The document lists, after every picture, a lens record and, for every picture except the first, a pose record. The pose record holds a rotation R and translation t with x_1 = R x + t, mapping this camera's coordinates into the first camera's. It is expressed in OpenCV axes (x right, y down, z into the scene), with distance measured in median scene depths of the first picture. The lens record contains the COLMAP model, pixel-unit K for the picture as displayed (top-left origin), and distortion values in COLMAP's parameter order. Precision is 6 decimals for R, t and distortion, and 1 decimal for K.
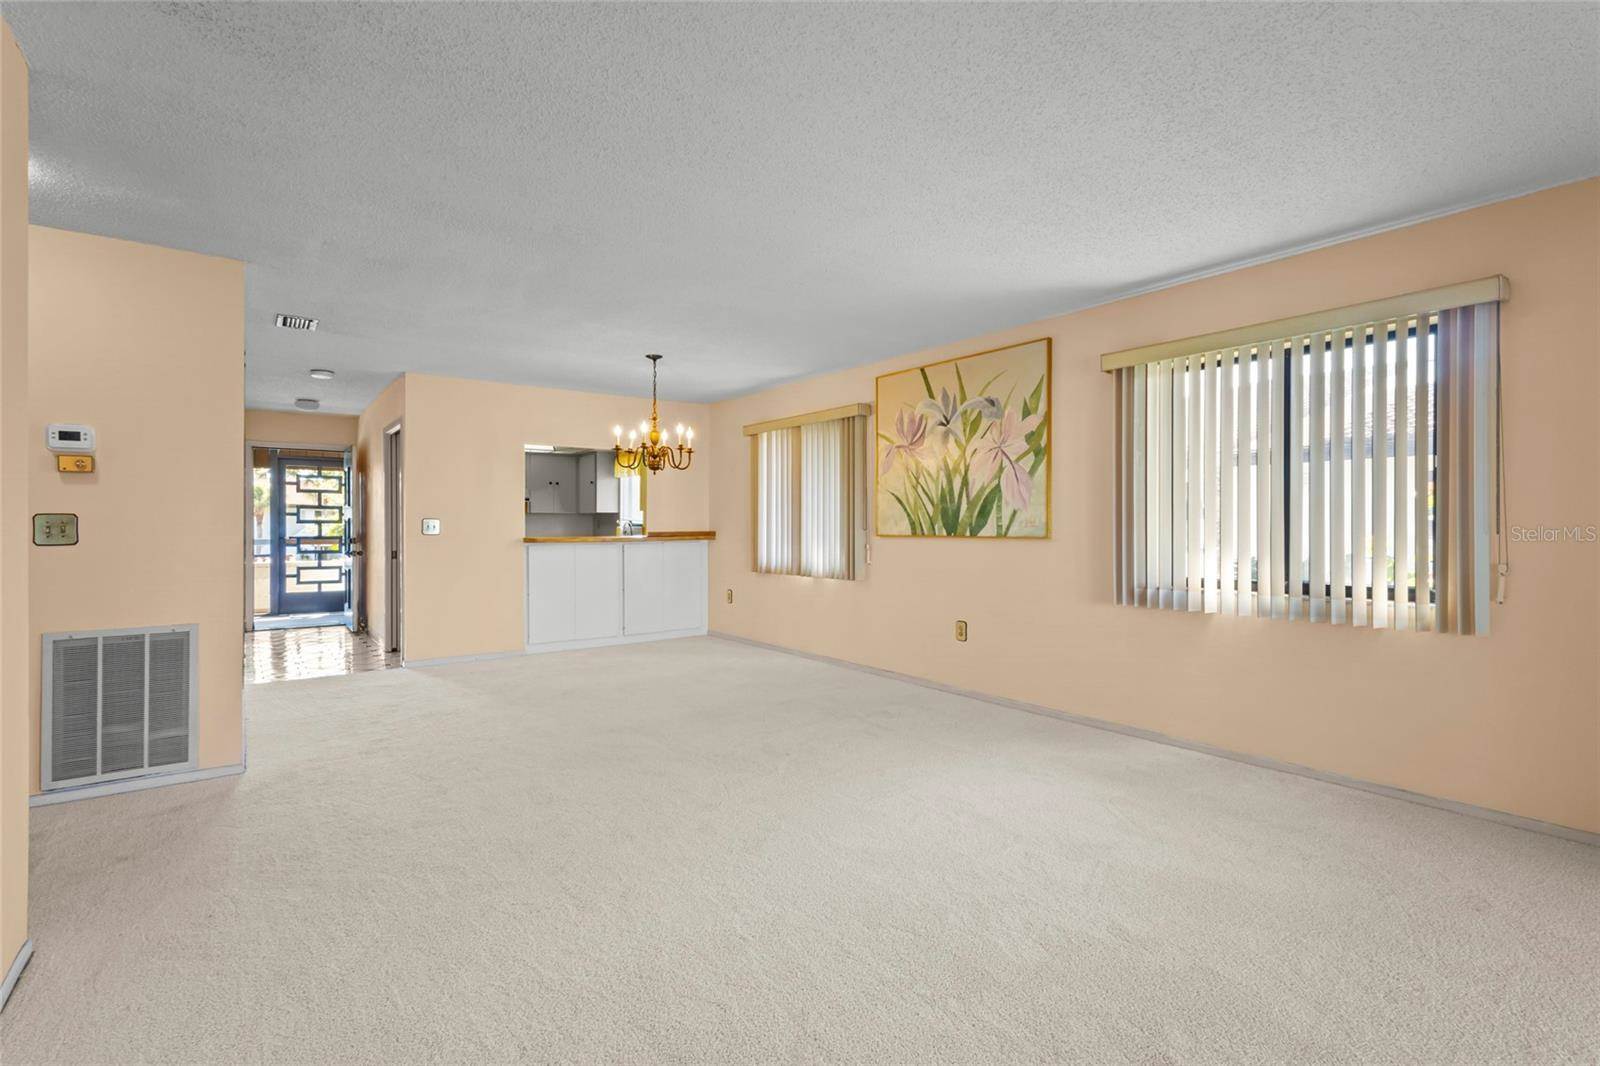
lens RADIAL K [[744.8, 0, 797.1], [0, 744.8, 526.0], [0, 0, 1]] dist [0.008621, 0.000826]
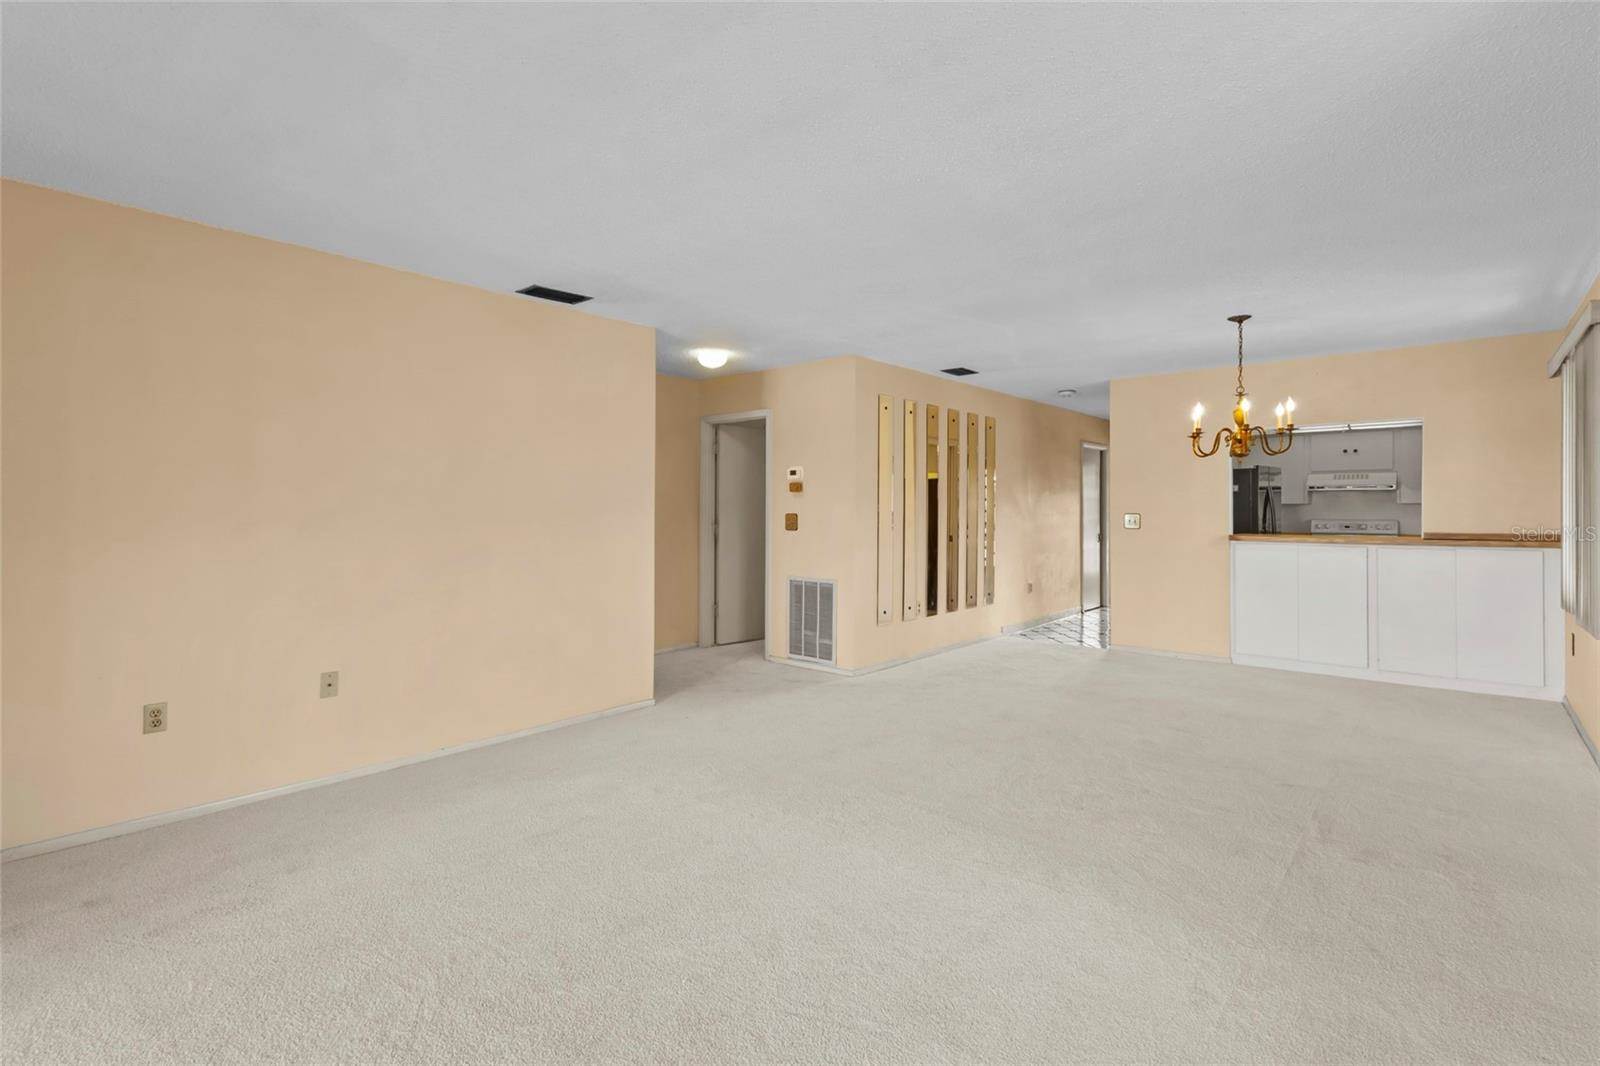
lens RADIAL K [[744.8, 0, 797.1], [0, 744.8, 526.0], [0, 0, 1]] dist [0.008621, 0.000826]
pose [[0.245387, 0.004275, -0.969416, 0.798525], [-0.007768, 0.999967, 0.002443, 0.009090], [0.969394, 0.006931, 0.245412, 0.518491]]
